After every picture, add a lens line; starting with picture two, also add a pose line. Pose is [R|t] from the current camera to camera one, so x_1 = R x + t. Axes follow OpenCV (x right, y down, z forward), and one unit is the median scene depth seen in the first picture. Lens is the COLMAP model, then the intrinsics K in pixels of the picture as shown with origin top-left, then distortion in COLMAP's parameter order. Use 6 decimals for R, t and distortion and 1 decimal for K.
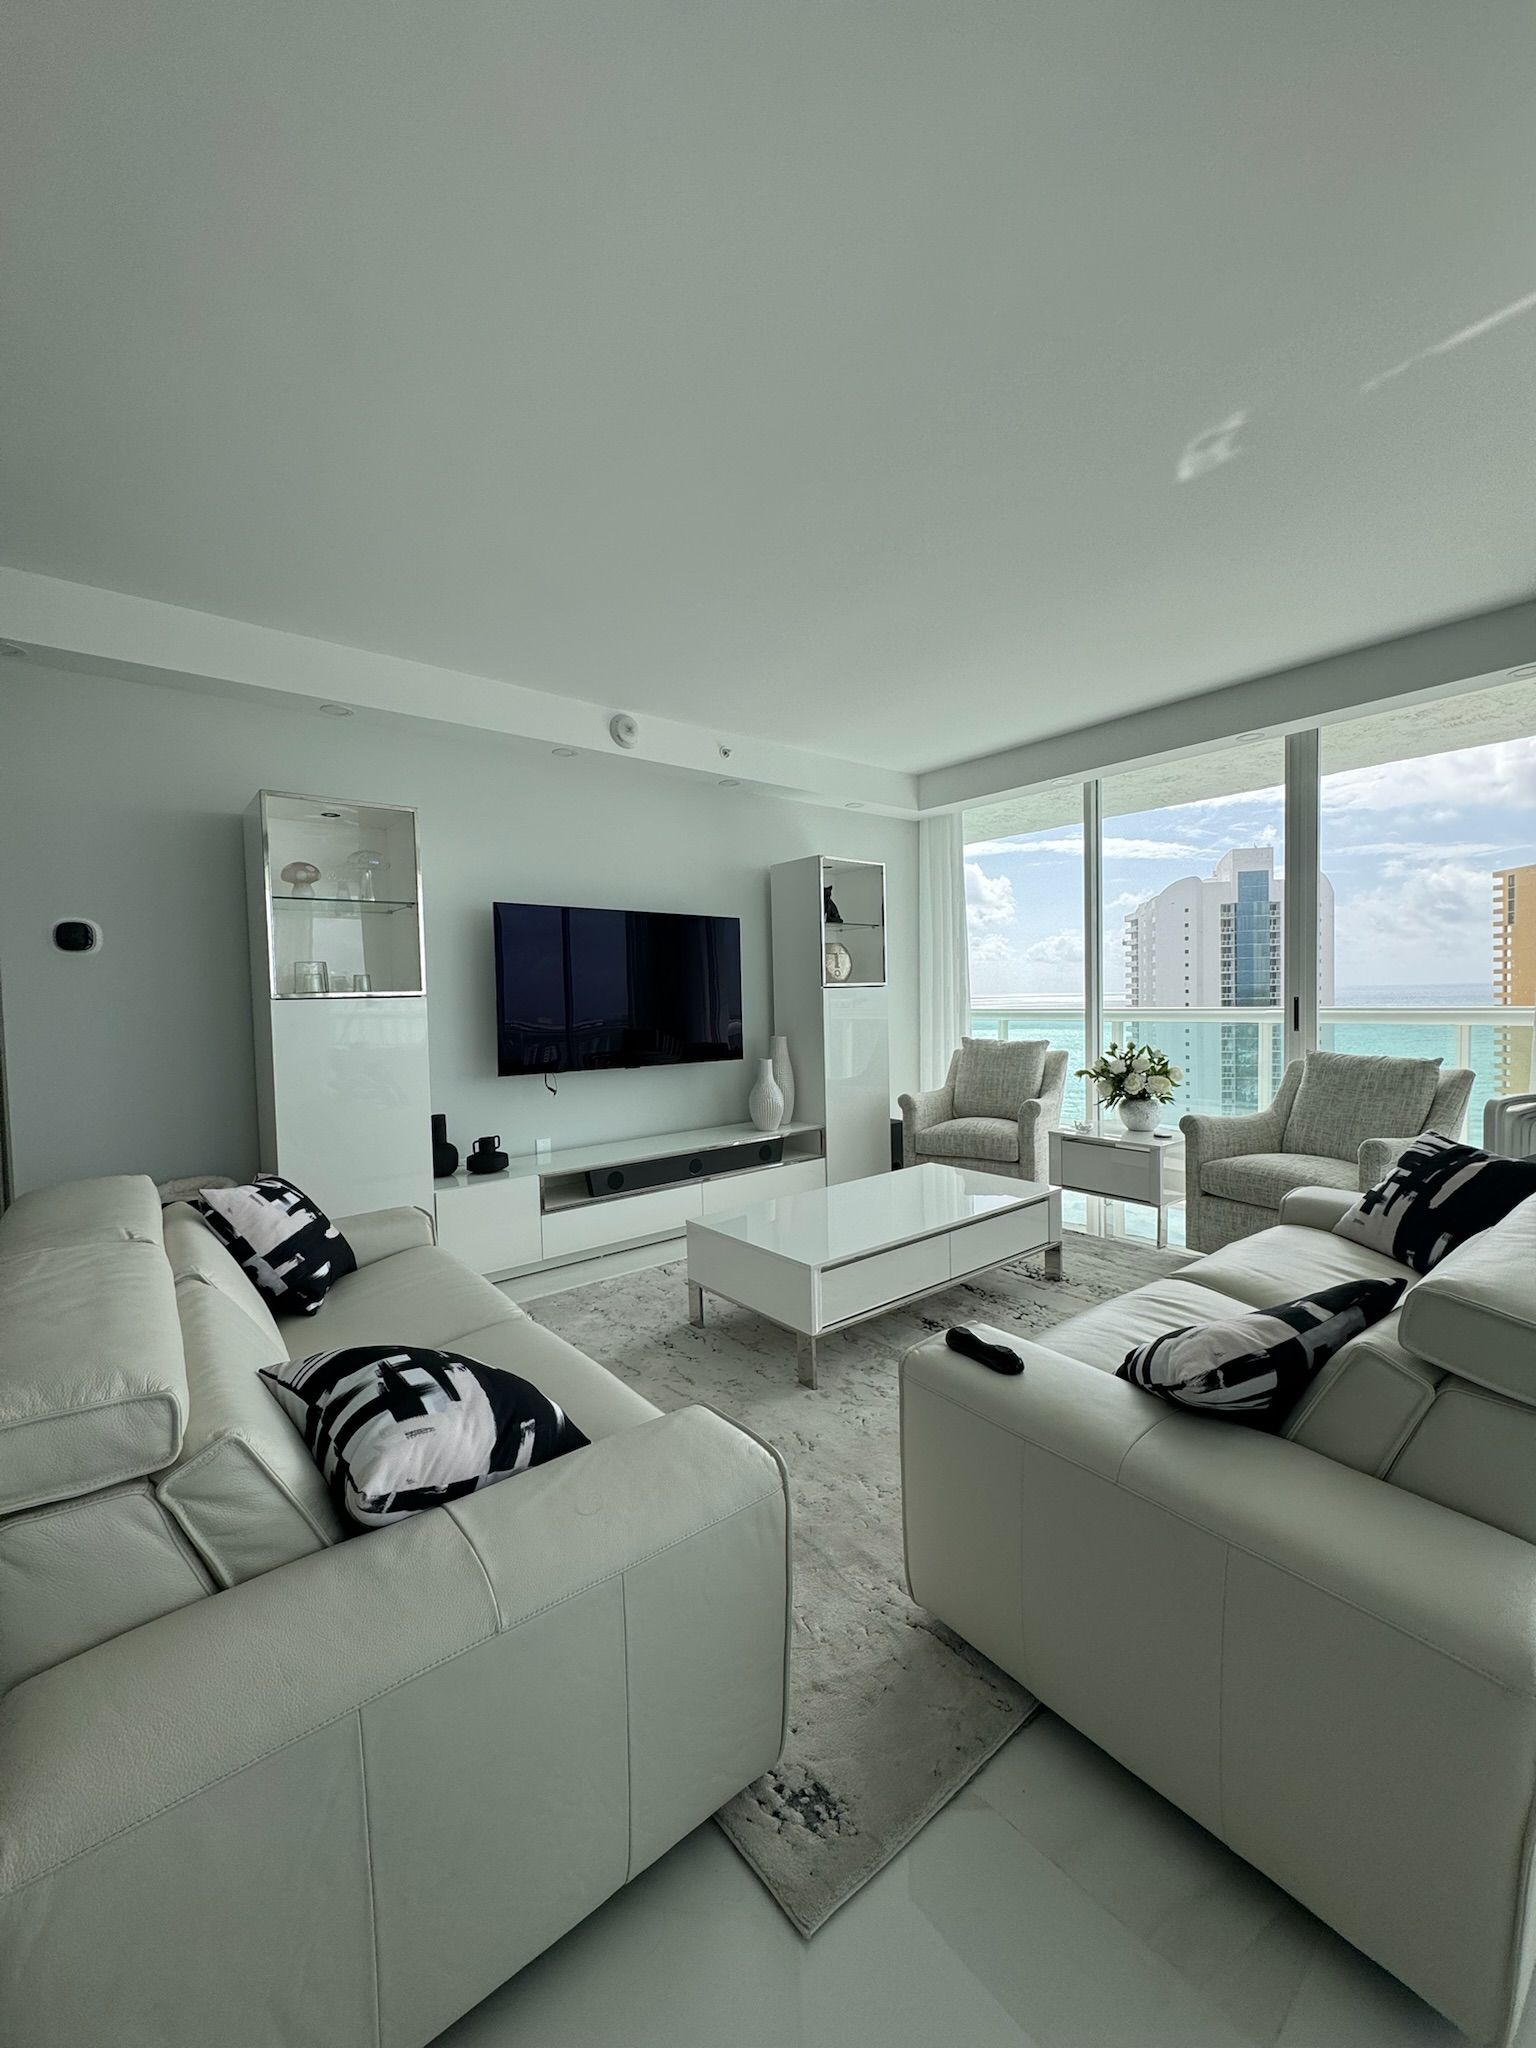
lens RADIAL K [[801.1, 0, 778.7], [0, 801.1, 1031.8], [0, 0, 1]] dist [0.000802, 0.000478]
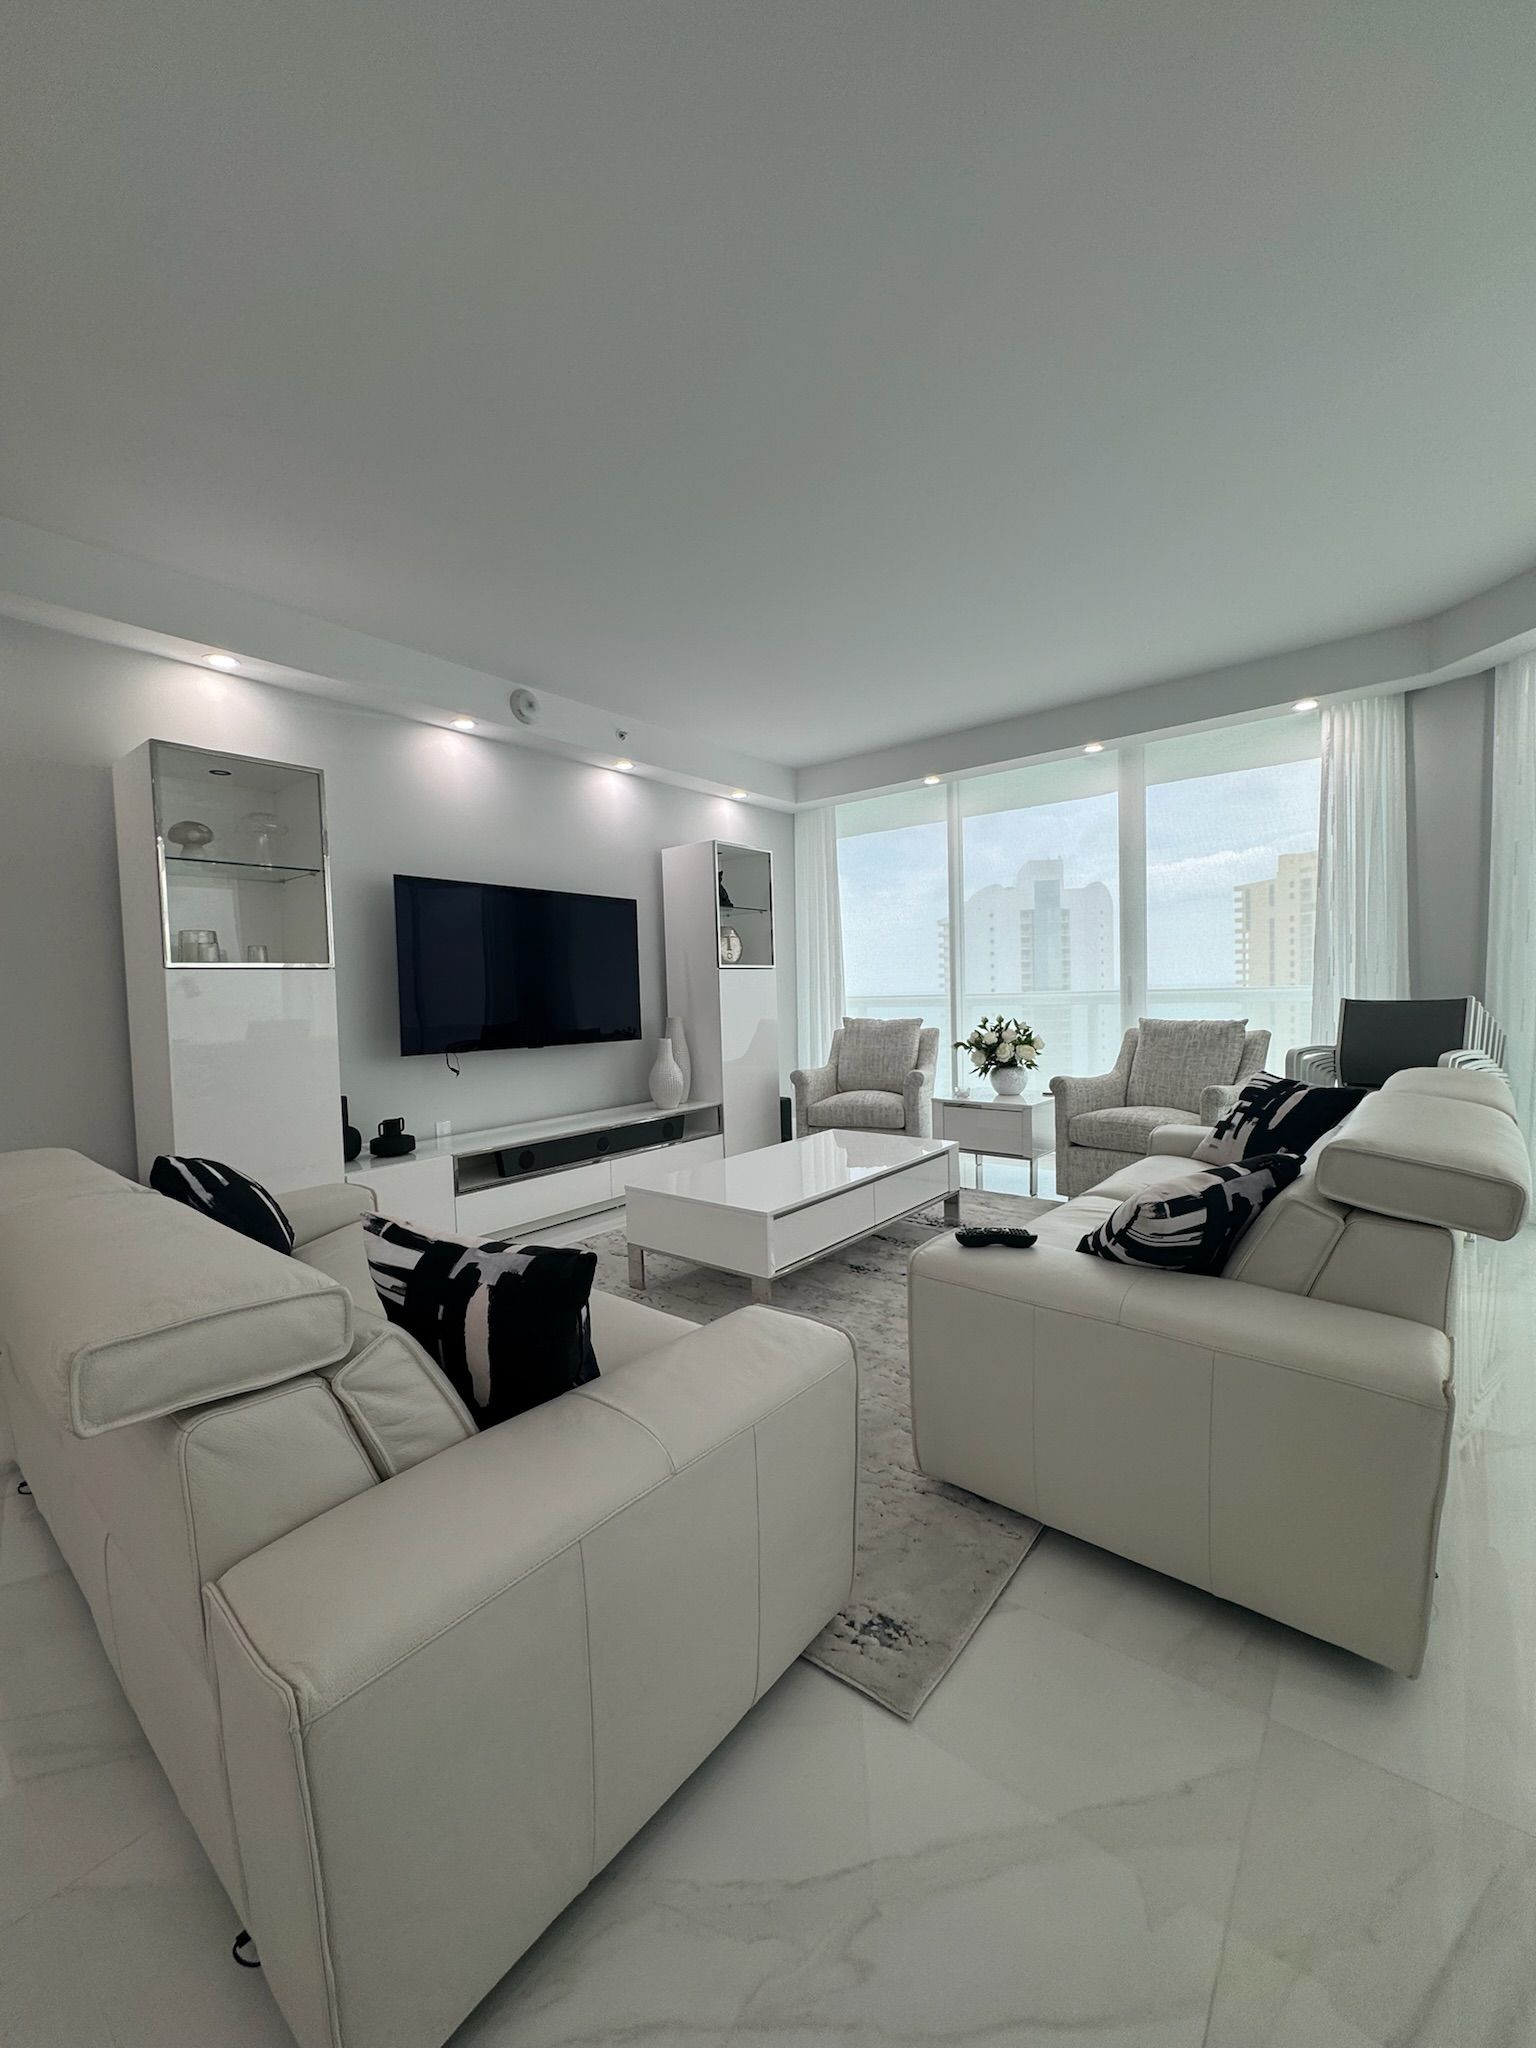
lens RADIAL K [[801.1, 0, 778.4], [0, 801.1, 1027.2], [0, 0, 1]] dist [0.000802, 0.000478]
pose [[0.978455, -0.014640, 0.205942, -0.123406], [0.015839, 0.999866, -0.004178, 0.037949], [-0.205853, 0.007350, 0.978555, -0.038127]]
